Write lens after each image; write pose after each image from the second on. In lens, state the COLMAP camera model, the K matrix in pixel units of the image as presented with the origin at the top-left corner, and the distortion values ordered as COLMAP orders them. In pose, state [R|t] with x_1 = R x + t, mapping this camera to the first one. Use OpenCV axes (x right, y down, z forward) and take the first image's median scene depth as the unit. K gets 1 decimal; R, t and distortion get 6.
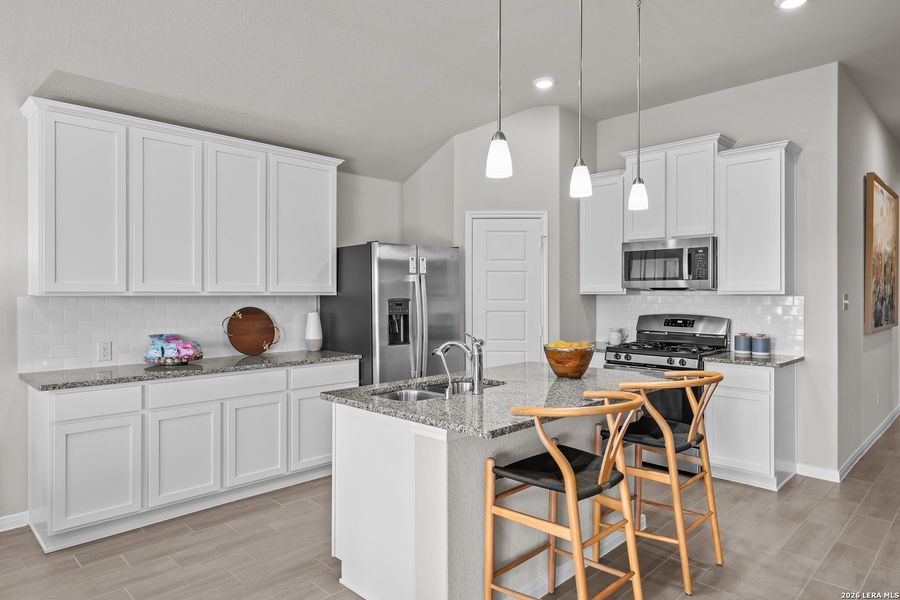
lens RADIAL K [[553.1, 0, 444.4], [0, 553.1, 292.7], [0, 0, 1]] dist [0.003727, 0.002358]
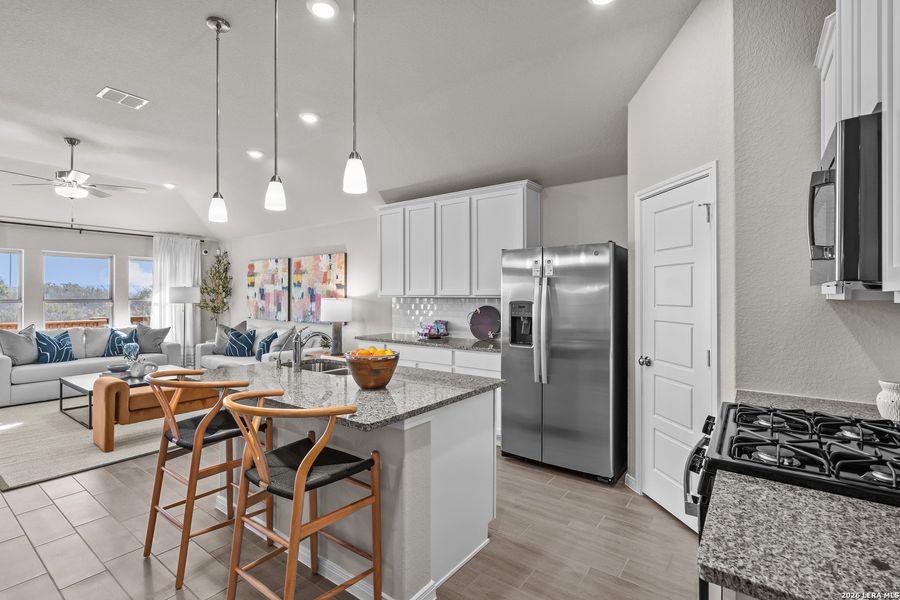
lens RADIAL K [[418.4, 0, 448.3], [0, 418.4, 295.7], [0, 0, 1]] dist [-0.013025, 0.001671]
pose [[0.155203, 0.001592, -0.987881, 0.661320], [0.000766, 0.999998, 0.001732, -0.001661], [0.987882, -0.001025, 0.155201, 0.721066]]
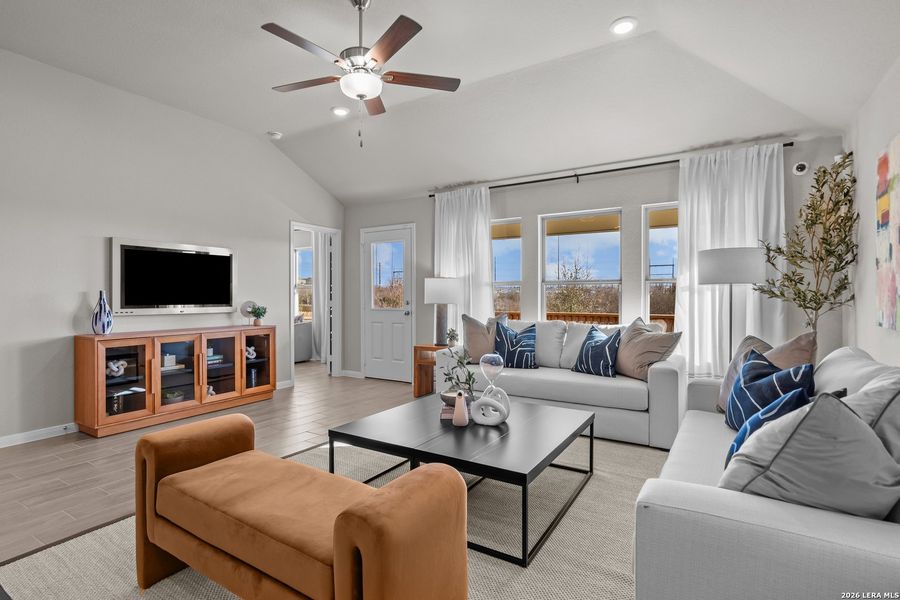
lens RADIAL K [[450.2, 0, 441.0], [0, 450.2, 296.8], [0, 0, 1]] dist [-0.000928, 0.001026]
pose [[-0.974469, 0.001704, -0.224515, -0.439791], [0.001763, 0.999998, -0.000064, 0.052175], [0.224514, -0.000459, -0.974471, 0.634858]]
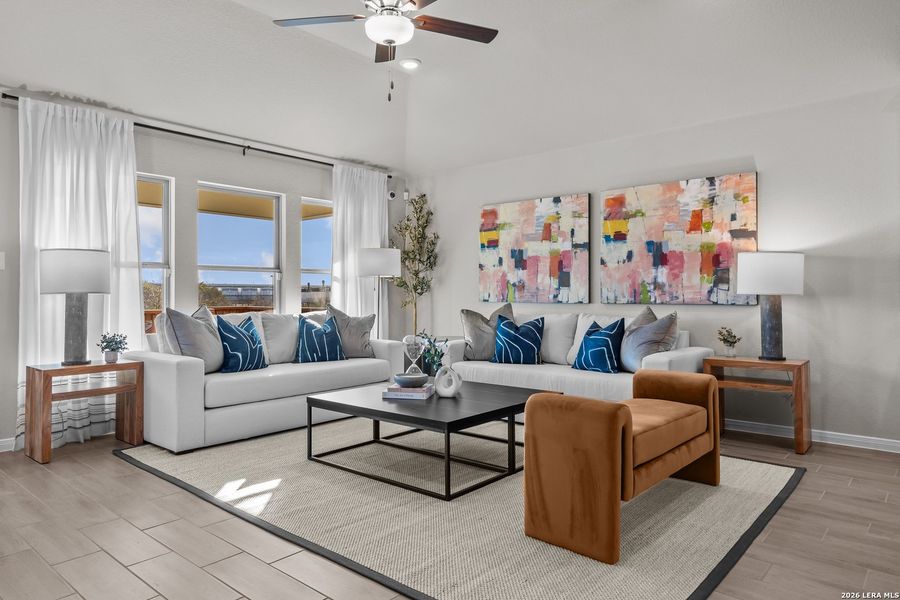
lens RADIAL K [[575.0, 0, 445.6], [0, 575.0, 283.1], [0, 0, 1]] dist [0.012024, -0.000917]
pose [[0.075788, -0.018732, -0.996948, 0.238880], [0.004073, 0.999821, -0.018477, 0.073394], [0.997116, -0.002660, 0.075851, -0.013808]]
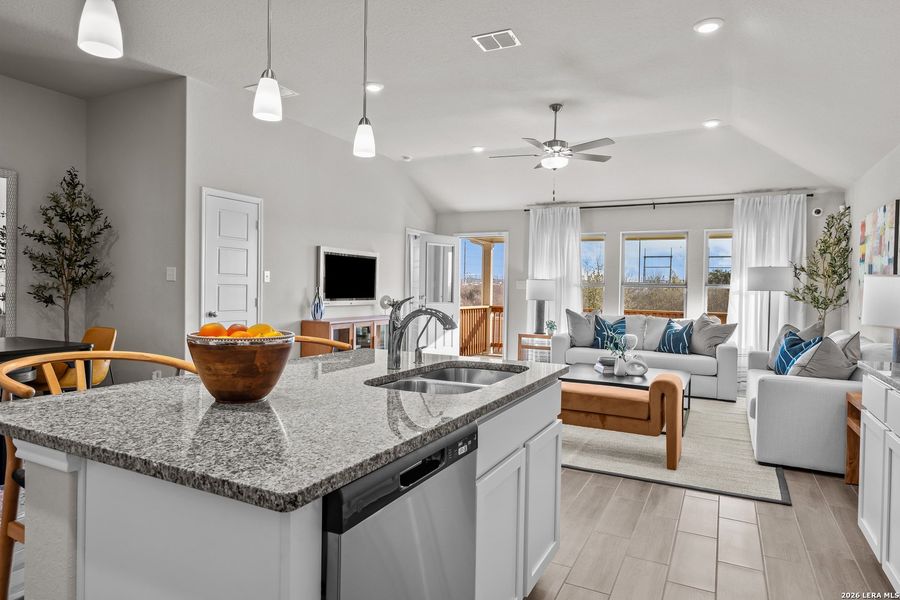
lens RADIAL K [[543.4, 0, 443.1], [0, 543.4, 295.9], [0, 0, 1]] dist [0.008369, 0.000240]
pose [[-0.952515, -0.011496, -0.304274, 0.138401], [-0.016175, 0.999786, 0.012860, 0.038359], [0.304061, 0.017171, -0.952498, 1.076568]]
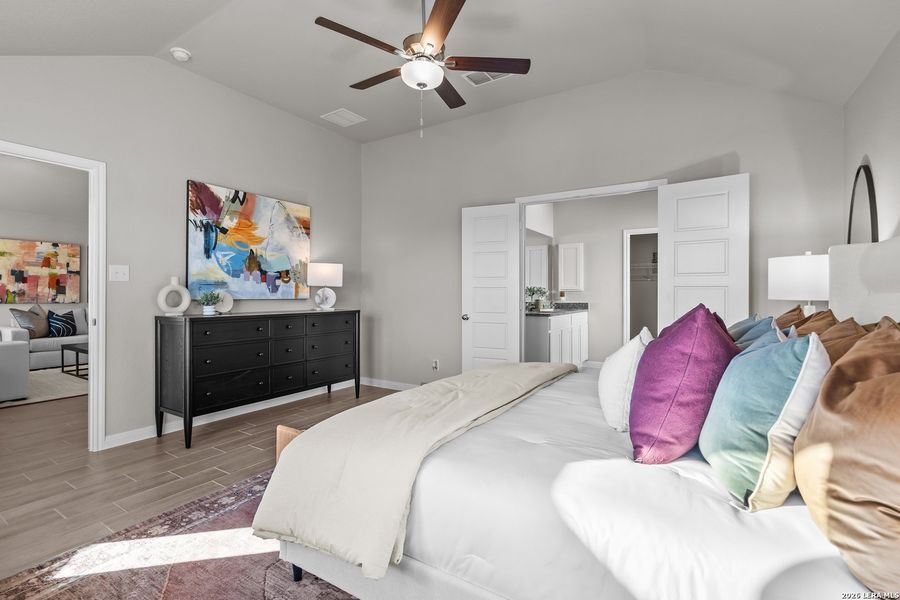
lens RADIAL K [[418.4, 0, 452.1], [0, 418.4, 293.7], [0, 0, 1]] dist [-0.013025, 0.001671]
pose [[0.973626, -0.000414, 0.228148, 0.132903], [0.001065, 0.999996, -0.002734, 0.063517], [-0.228146, 0.002905, 0.973623, -1.583639]]
